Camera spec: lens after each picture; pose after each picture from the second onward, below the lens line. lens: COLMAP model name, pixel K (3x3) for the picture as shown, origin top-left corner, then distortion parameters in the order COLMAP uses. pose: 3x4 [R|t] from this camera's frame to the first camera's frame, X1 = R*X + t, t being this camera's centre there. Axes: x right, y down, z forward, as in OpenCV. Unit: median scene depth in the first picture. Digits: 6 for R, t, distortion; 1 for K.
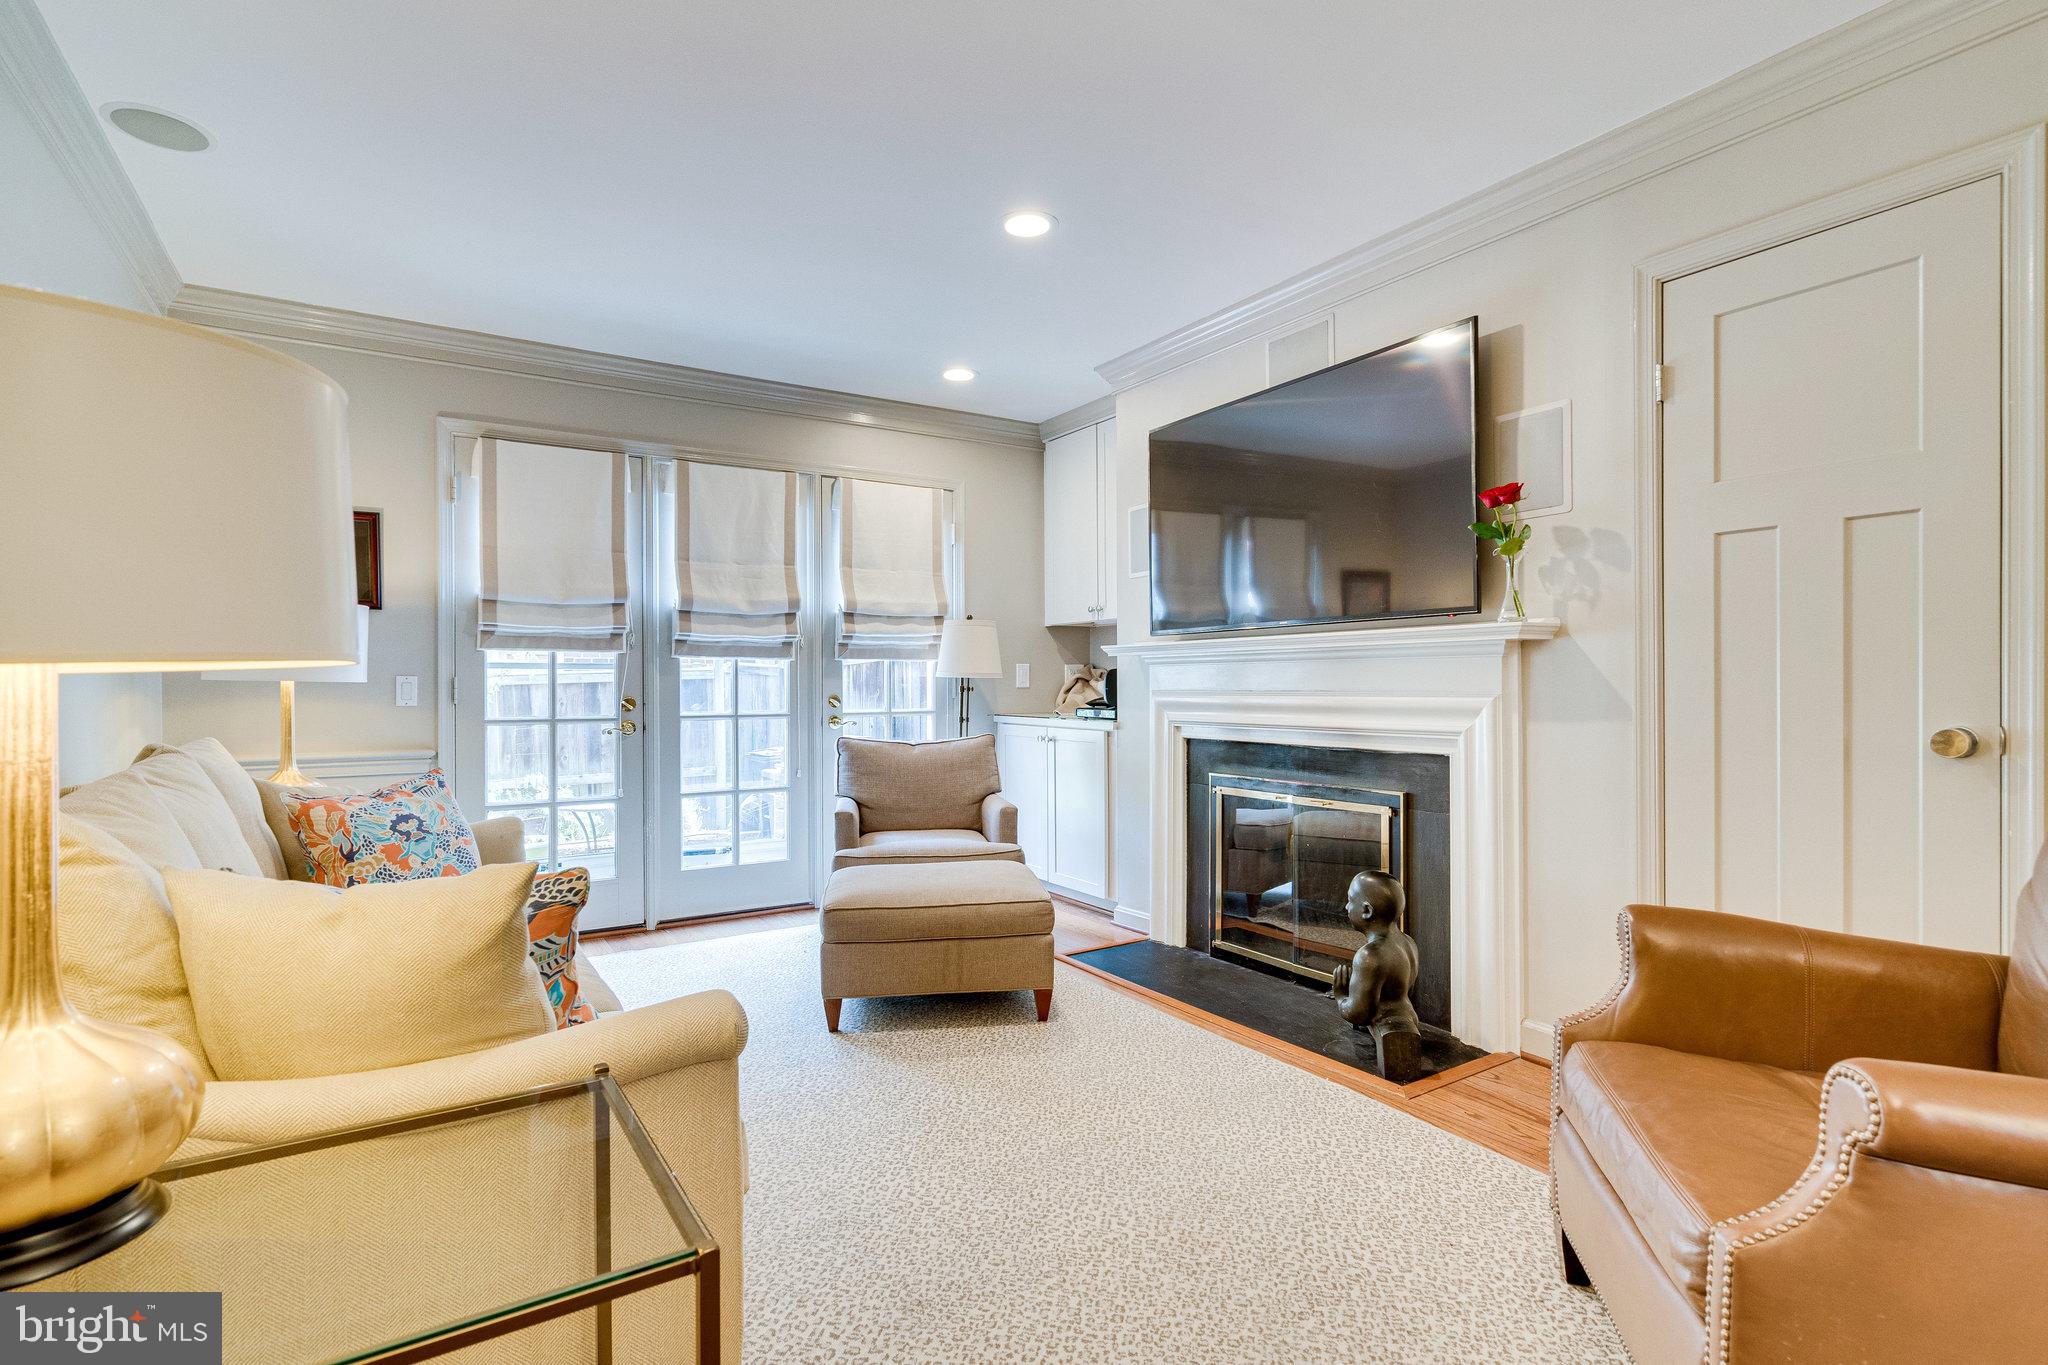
lens RADIAL K [[974.2, 0, 1006.4], [0, 974.2, 690.7], [0, 0, 1]] dist [-0.002858, 0.000225]
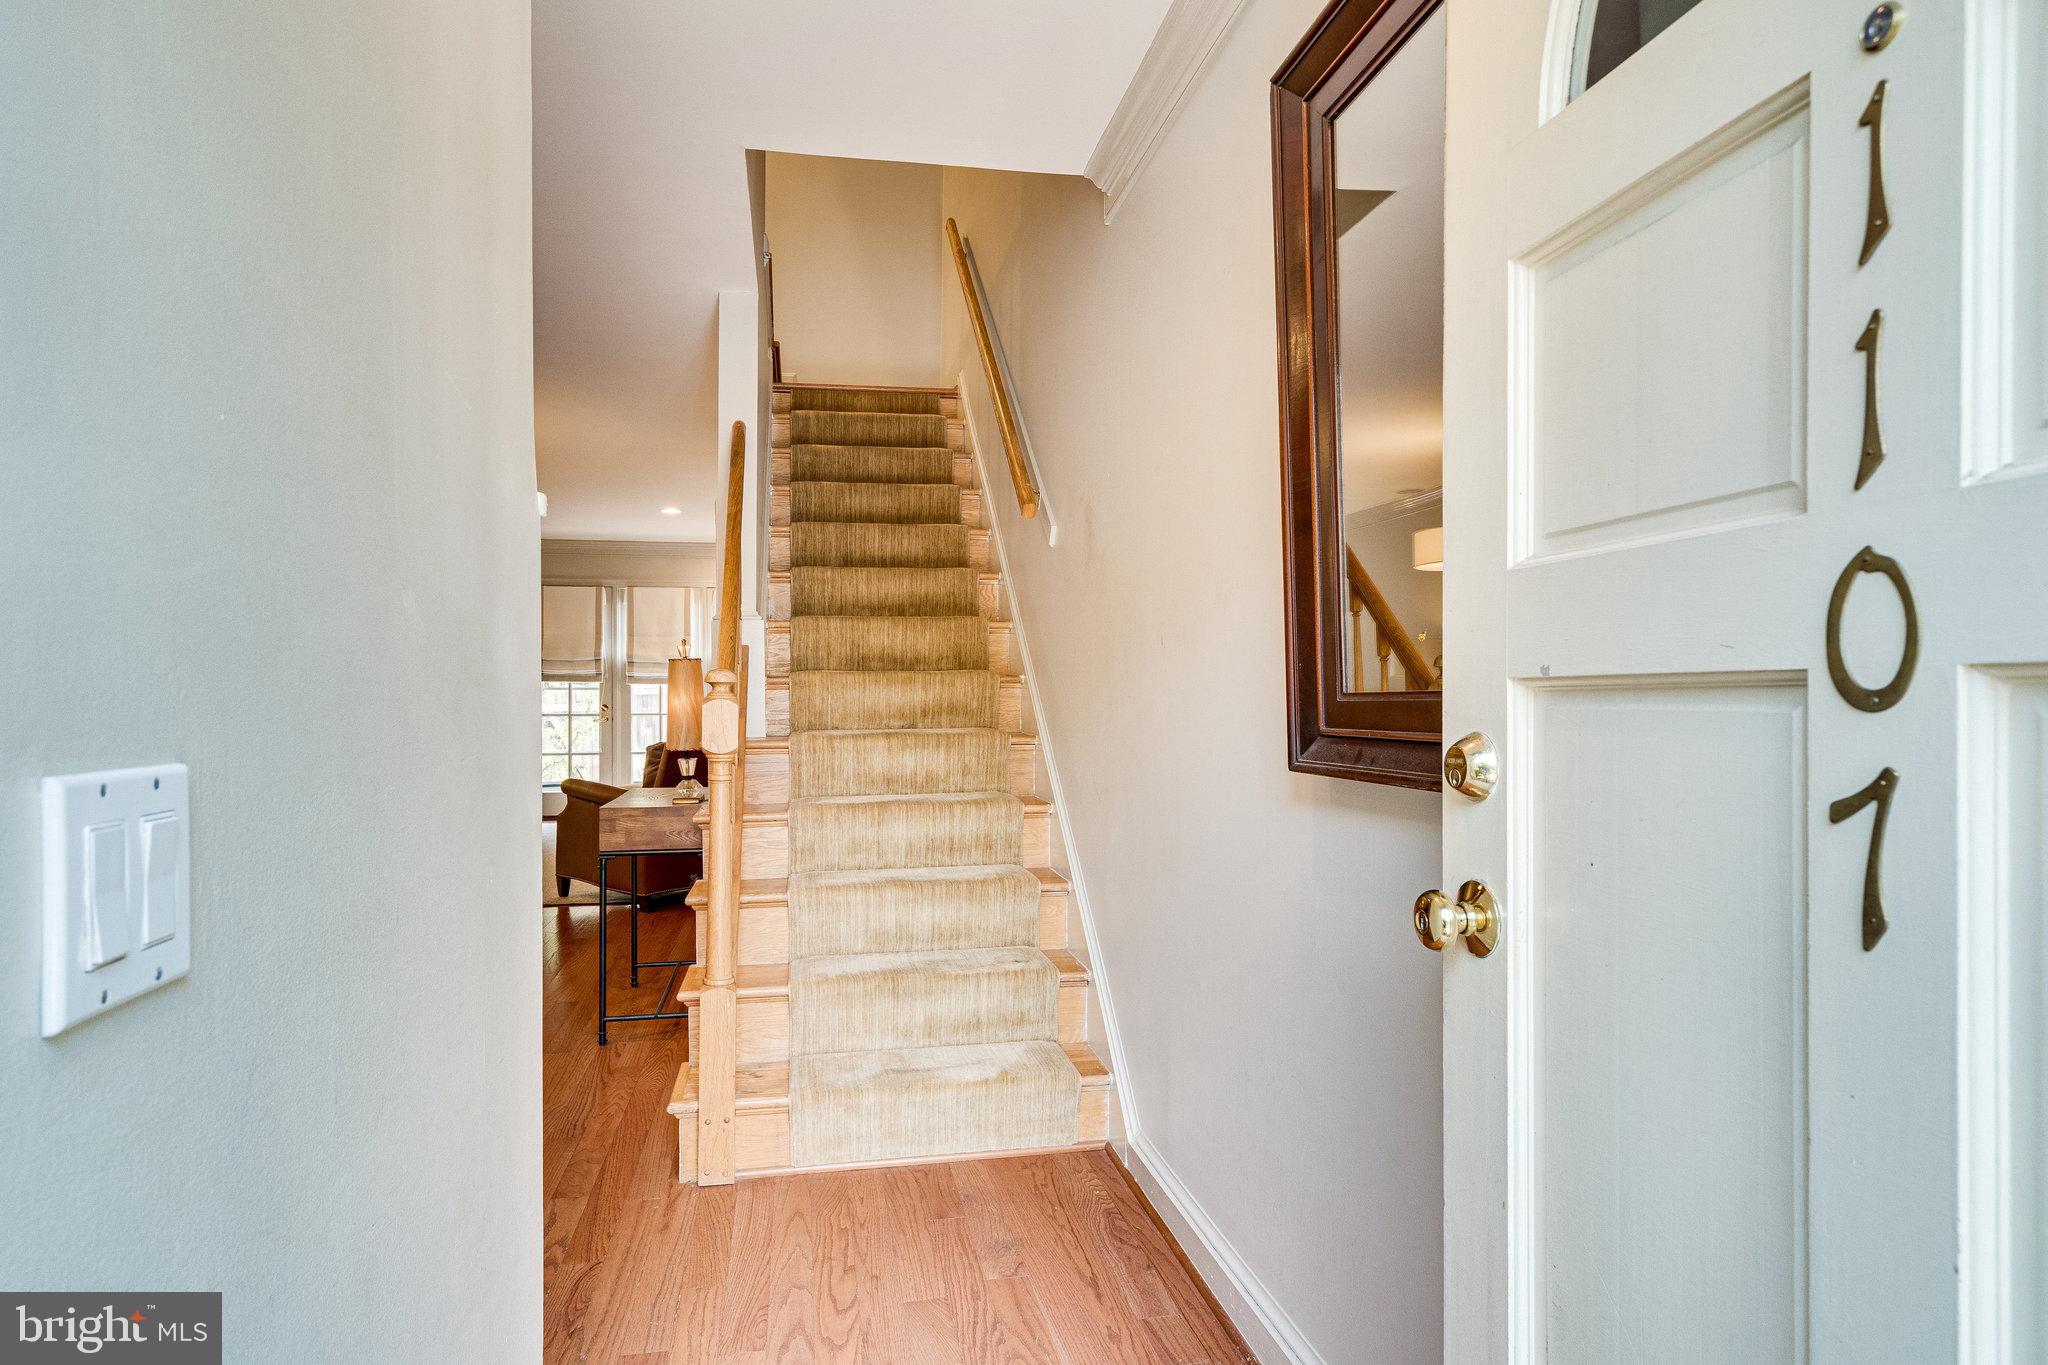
lens RADIAL K [[1156.4, 0, 1017.6], [0, 1156.4, 692.4], [0, 0, 1]] dist [-0.001675, 0.000169]
pose [[0.930255, 0.003930, -0.366893, 1.386973], [-0.004212, 0.999991, 0.000032, -0.023191], [0.366890, 0.001516, 0.930263, -1.001591]]
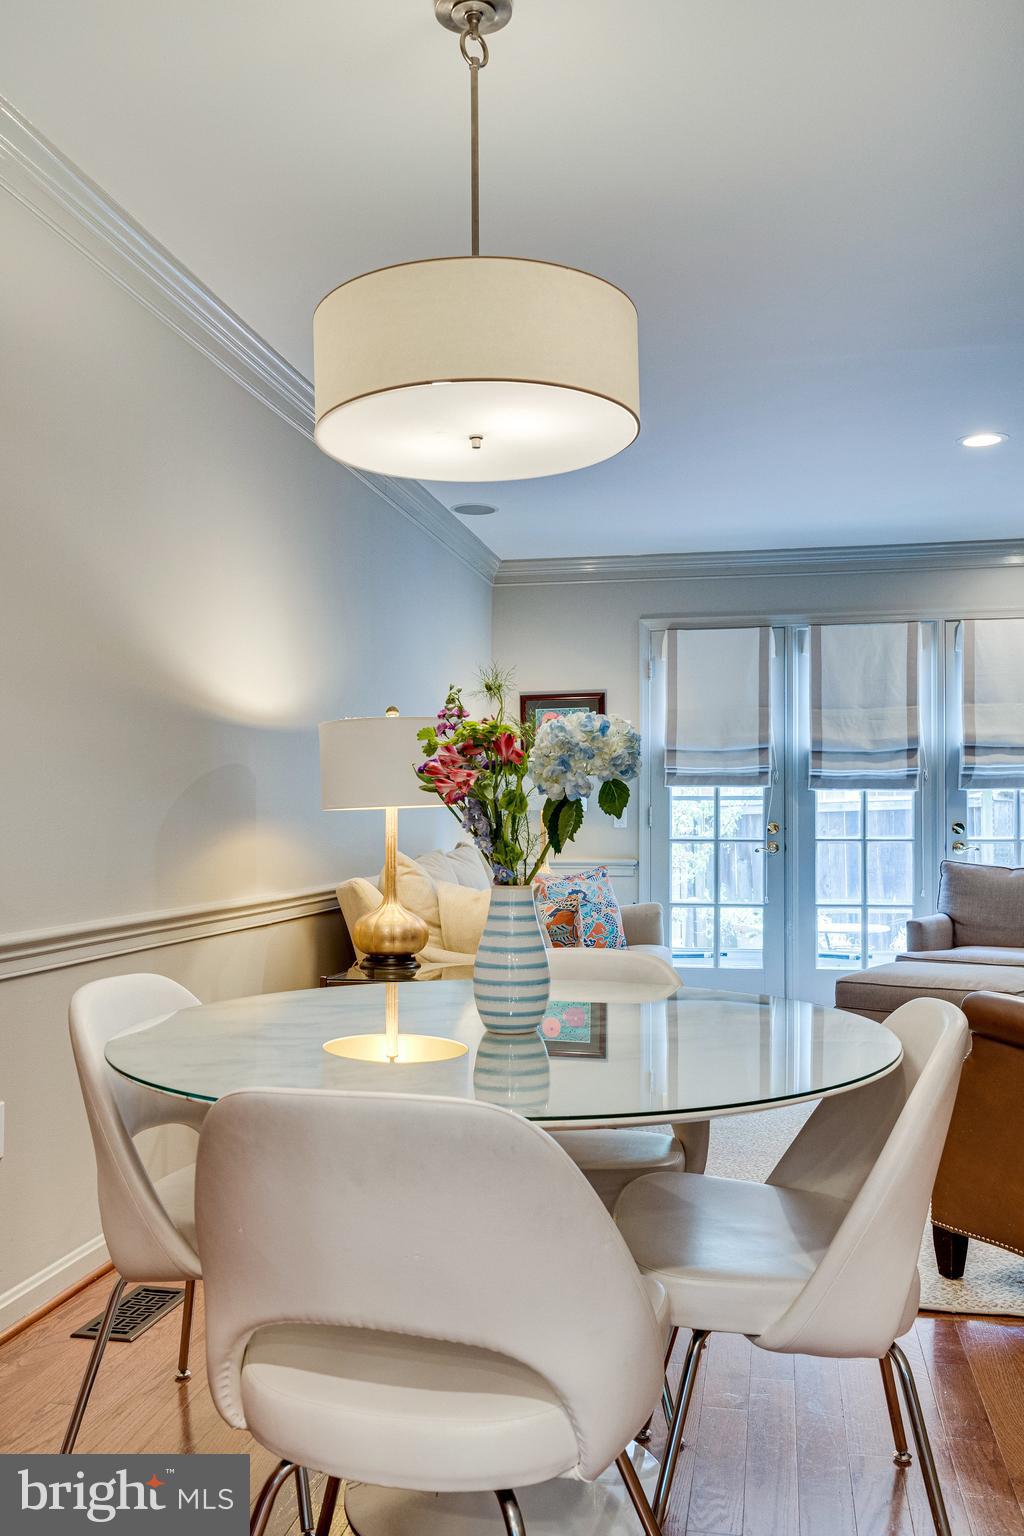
lens RADIAL K [[1299.2, 0, 531.0], [0, 1299.2, 814.4], [0, 0, 1]] dist [0.005056, 0.003090]
pose [[0.734139, 0.000657, -0.678999, 0.530745], [-0.004902, 0.999979, -0.004331, 0.004612], [0.678982, 0.006508, 0.734126, -0.438933]]
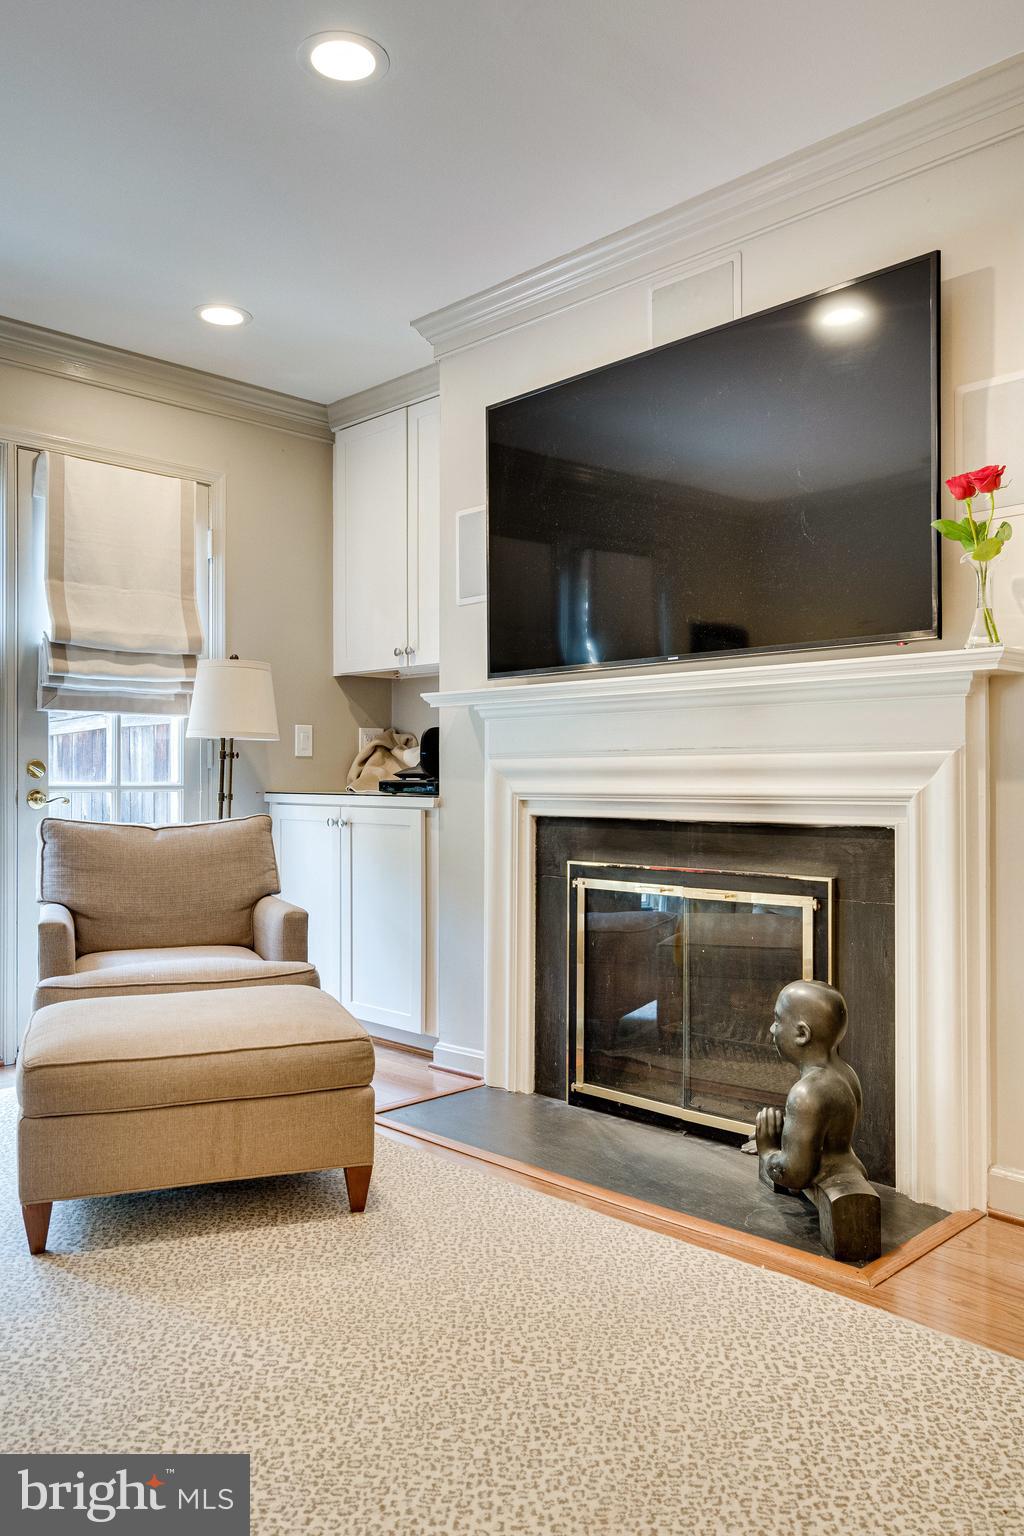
lens RADIAL K [[1159.2, 0, 512.3], [0, 1159.2, 786.7], [0, 0, 1]] dist [0.002766, -0.001861]
pose [[0.975404, 0.005306, 0.220360, -0.030033], [-0.004823, 0.999985, -0.002732, 0.028284], [-0.220371, 0.001602, 0.975415, 0.127267]]
